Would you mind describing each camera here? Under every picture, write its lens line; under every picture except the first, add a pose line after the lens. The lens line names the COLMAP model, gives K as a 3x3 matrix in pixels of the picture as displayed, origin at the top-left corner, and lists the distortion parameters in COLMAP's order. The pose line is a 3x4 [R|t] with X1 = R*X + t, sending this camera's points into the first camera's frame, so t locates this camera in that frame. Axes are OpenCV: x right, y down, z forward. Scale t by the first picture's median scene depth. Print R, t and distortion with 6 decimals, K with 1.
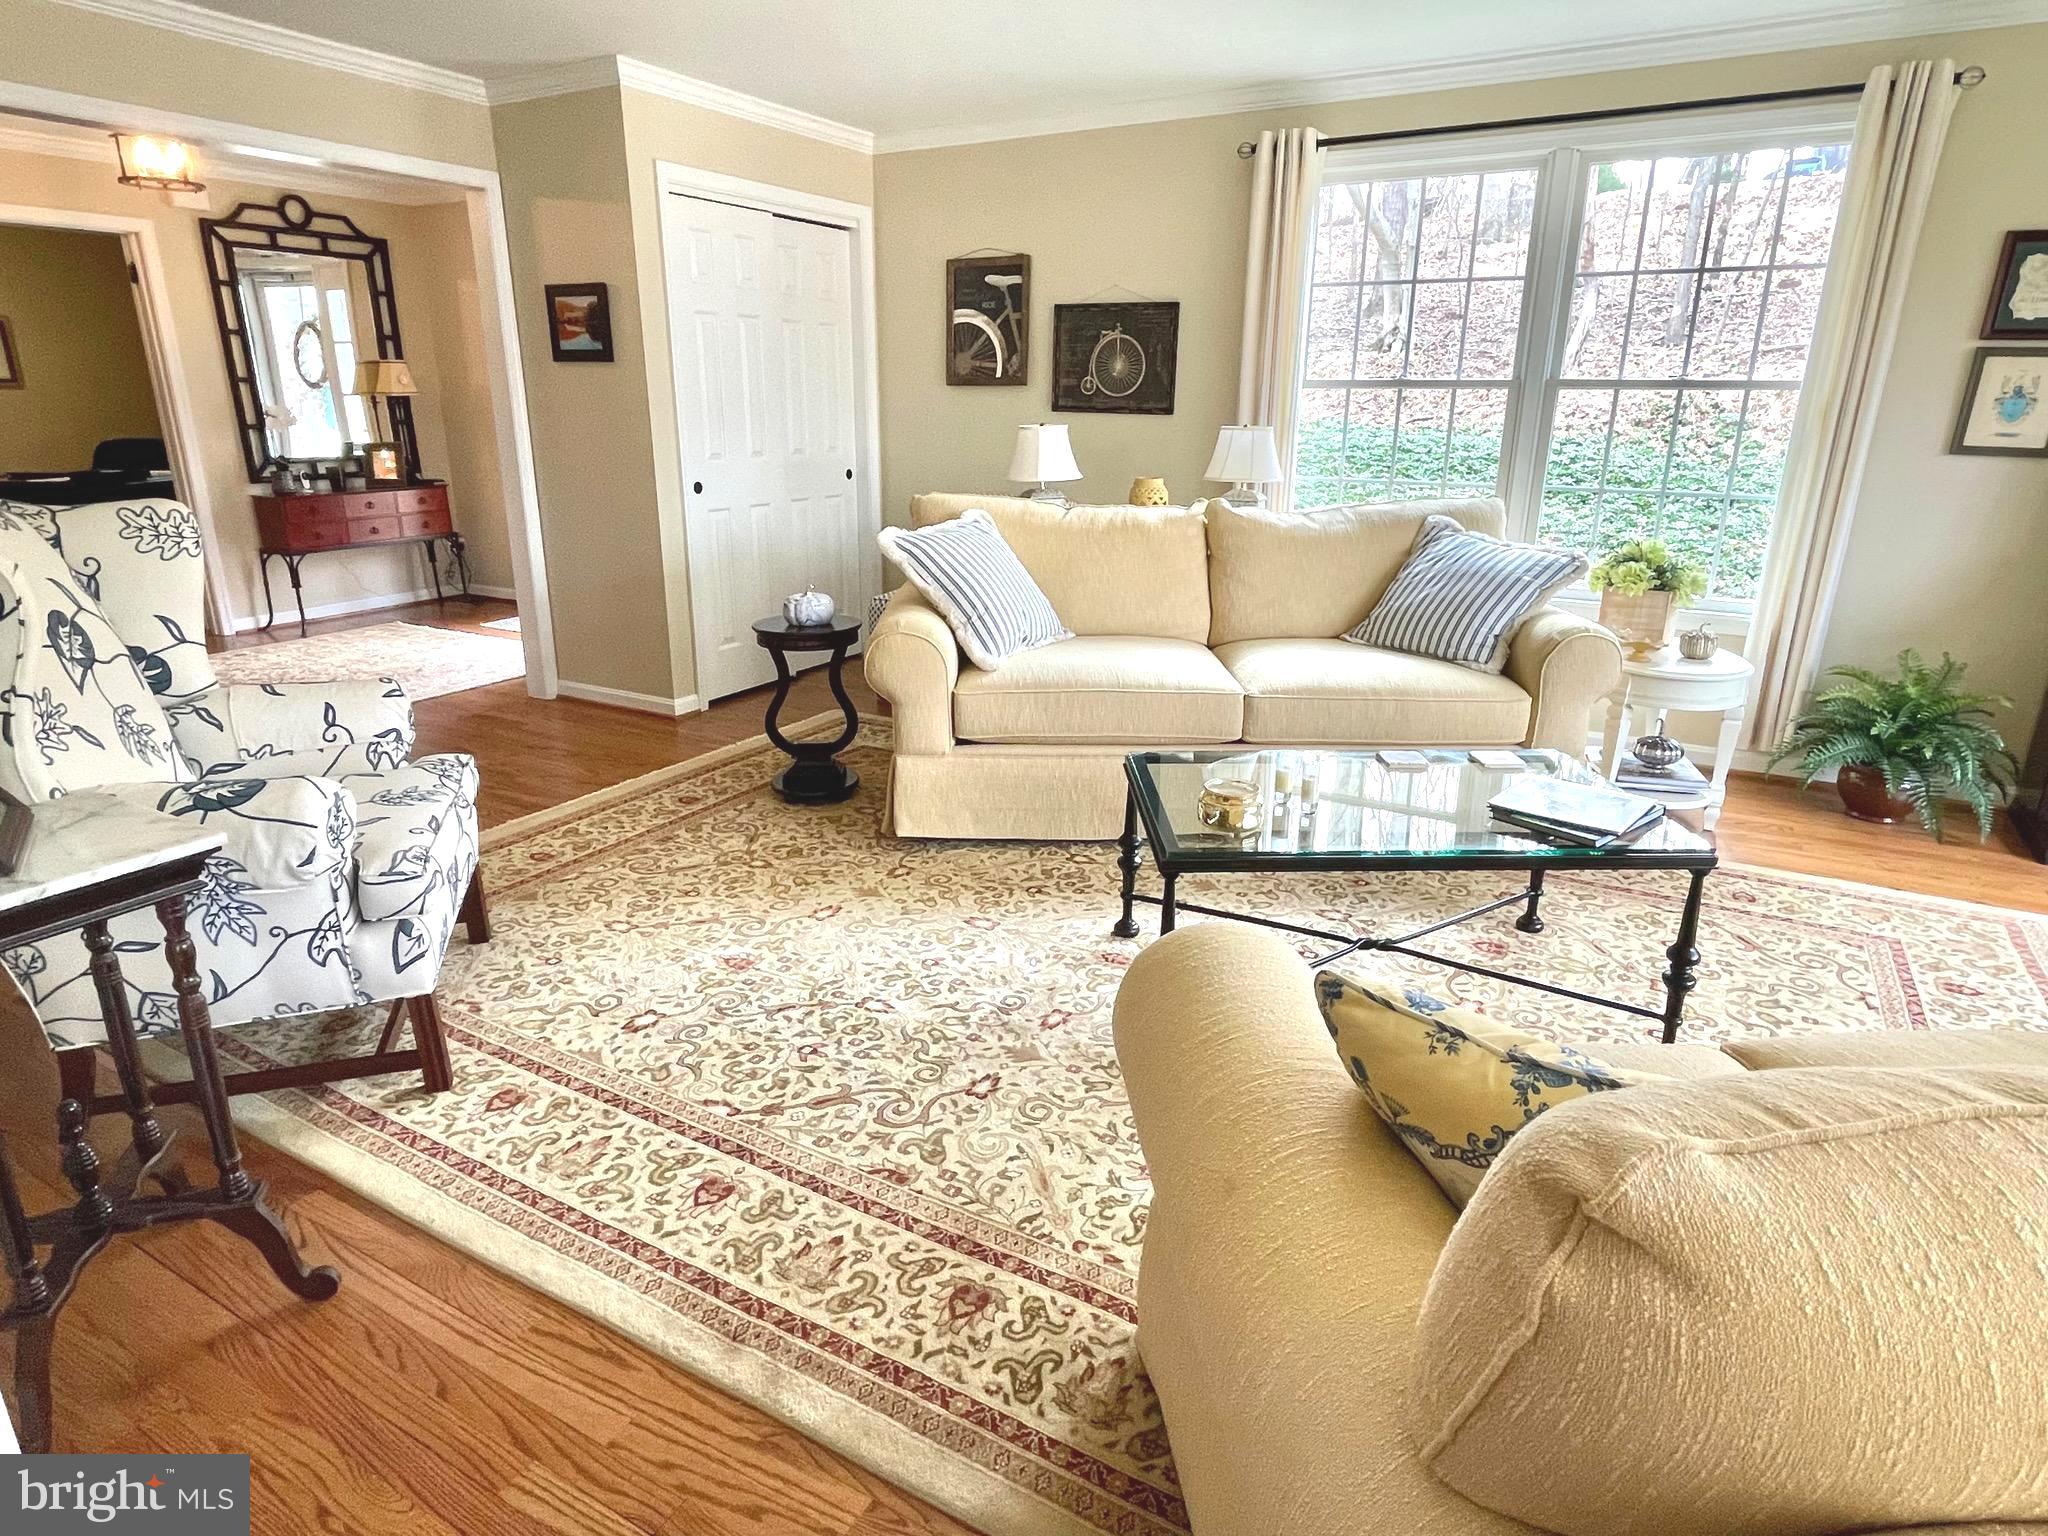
lens RADIAL K [[1146.7, 0, 1027.2], [0, 1146.7, 768.3], [0, 0, 1]] dist [0.001823, -0.000081]
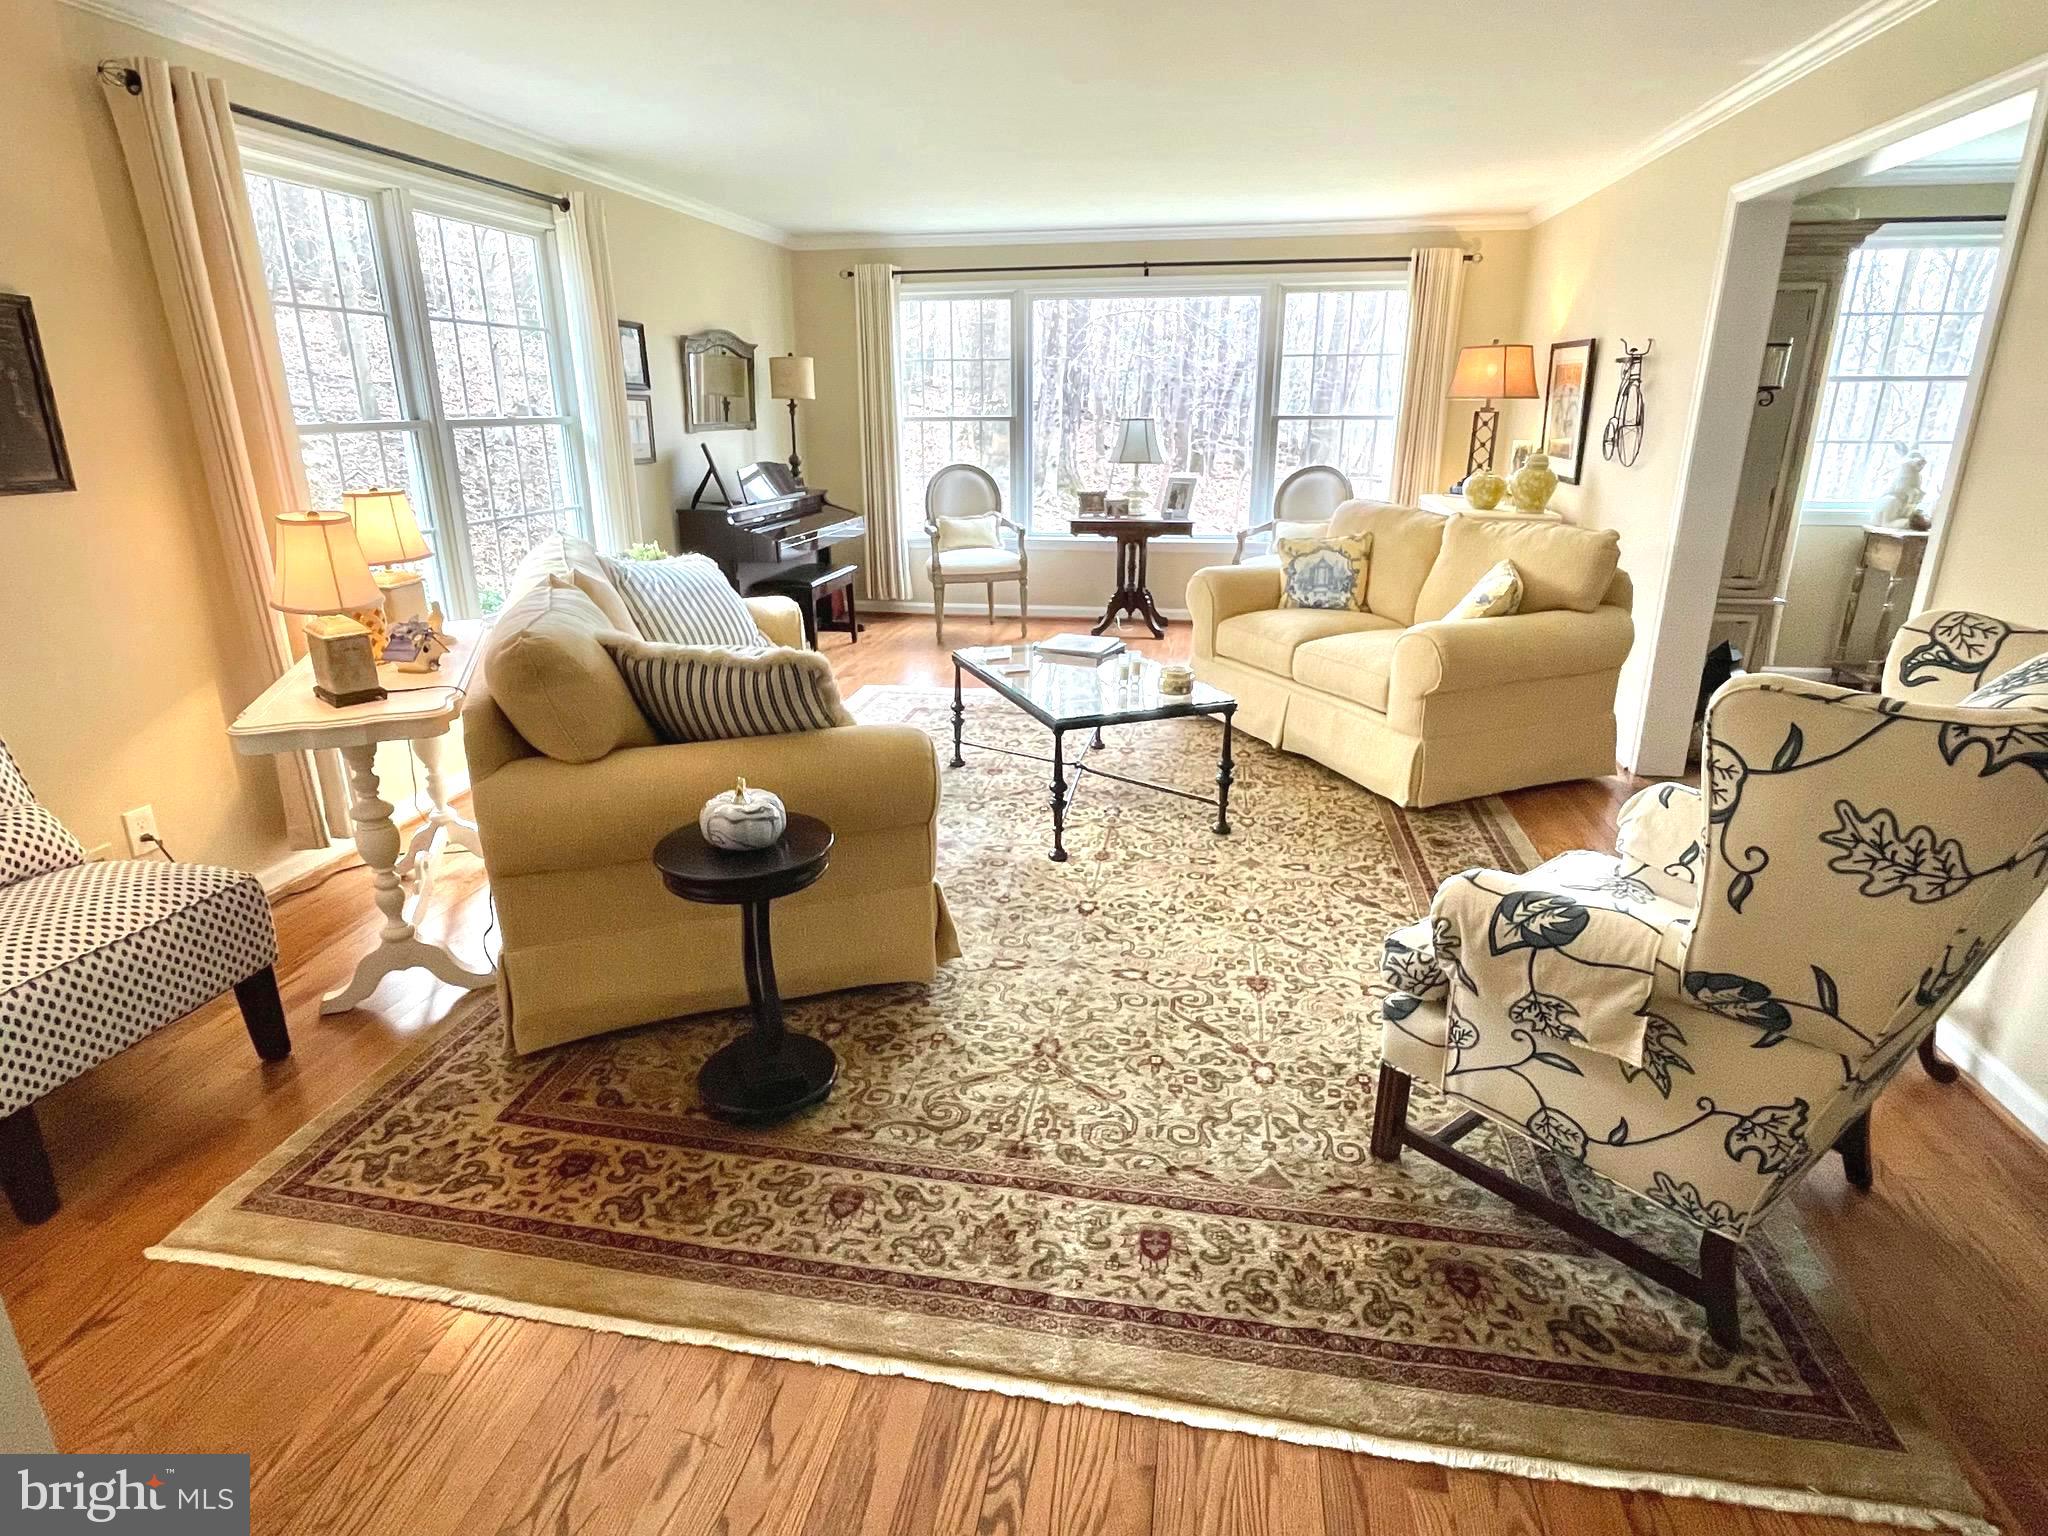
lens RADIAL K [[1084.5, 0, 1023.7], [0, 1084.5, 763.1], [0, 0, 1]] dist [0.000803, 0.000070]
pose [[-0.332914, -0.305098, 0.892235, -0.733336], [0.292879, 0.865956, 0.405392, -0.348736], [-0.896320, 0.396277, -0.198932, 0.943910]]
